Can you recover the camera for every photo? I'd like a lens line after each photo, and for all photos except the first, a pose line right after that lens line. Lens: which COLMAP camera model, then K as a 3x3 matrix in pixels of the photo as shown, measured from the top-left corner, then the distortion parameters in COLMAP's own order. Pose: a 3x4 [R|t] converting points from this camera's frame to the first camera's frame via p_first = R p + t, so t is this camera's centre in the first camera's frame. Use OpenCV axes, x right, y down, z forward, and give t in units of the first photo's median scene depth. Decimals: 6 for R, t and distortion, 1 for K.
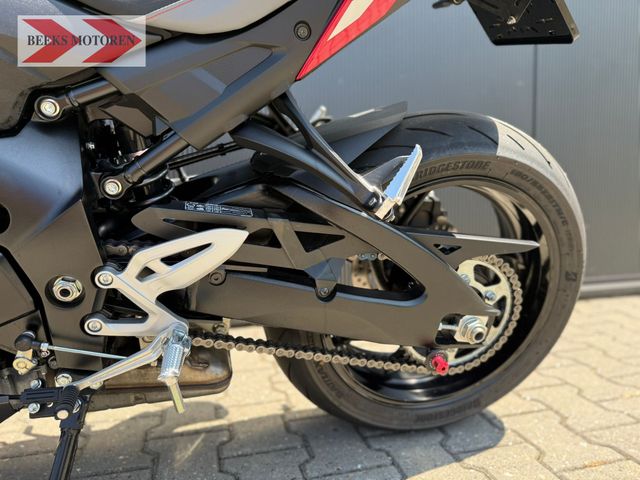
lens RADIAL K [[458.6, 0, 320.0], [0, 458.6, 240.0], [0, 0, 1]] dist [0.033822, -0.059288]
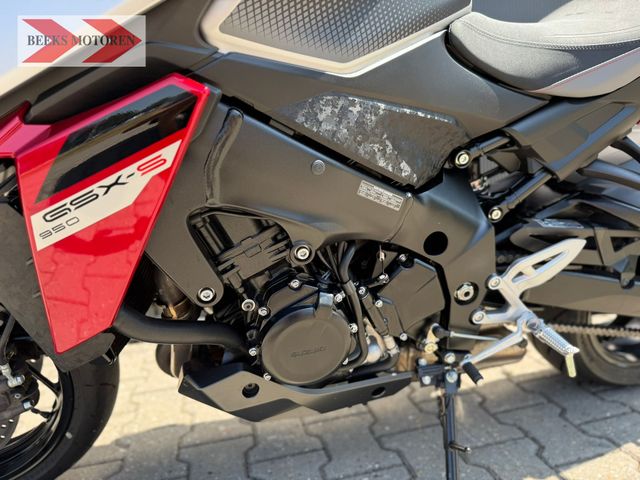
lens RADIAL K [[458.6, 0, 320.0], [0, 458.6, 240.0], [0, 0, 1]] dist [0.033822, -0.059288]
pose [[0.998321, -0.051173, -0.027121, -0.841456], [0.052809, 0.996583, 0.063512, -0.136451], [0.023778, -0.064838, 0.997612, -0.311461]]
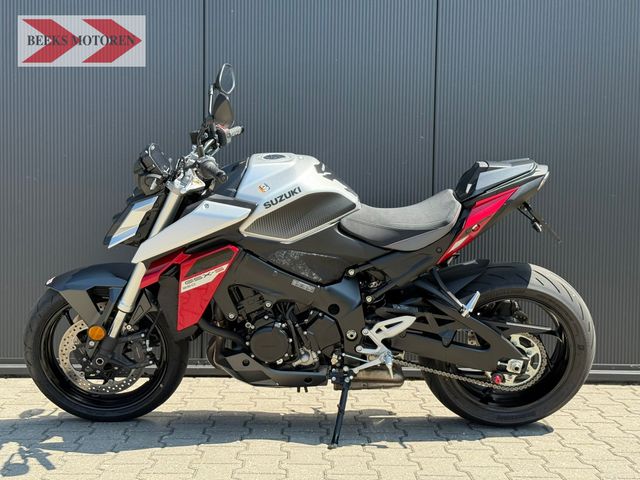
lens RADIAL K [[879.6, 0, 320.0], [0, 879.6, 240.0], [0, 0, 1]] dist [0.126261, 0.013586]
pose [[0.974177, 0.036526, -0.222813, 0.402612], [-0.048798, 0.997565, -0.049819, -0.175760], [0.220451, 0.059405, 0.973587, -3.931380]]
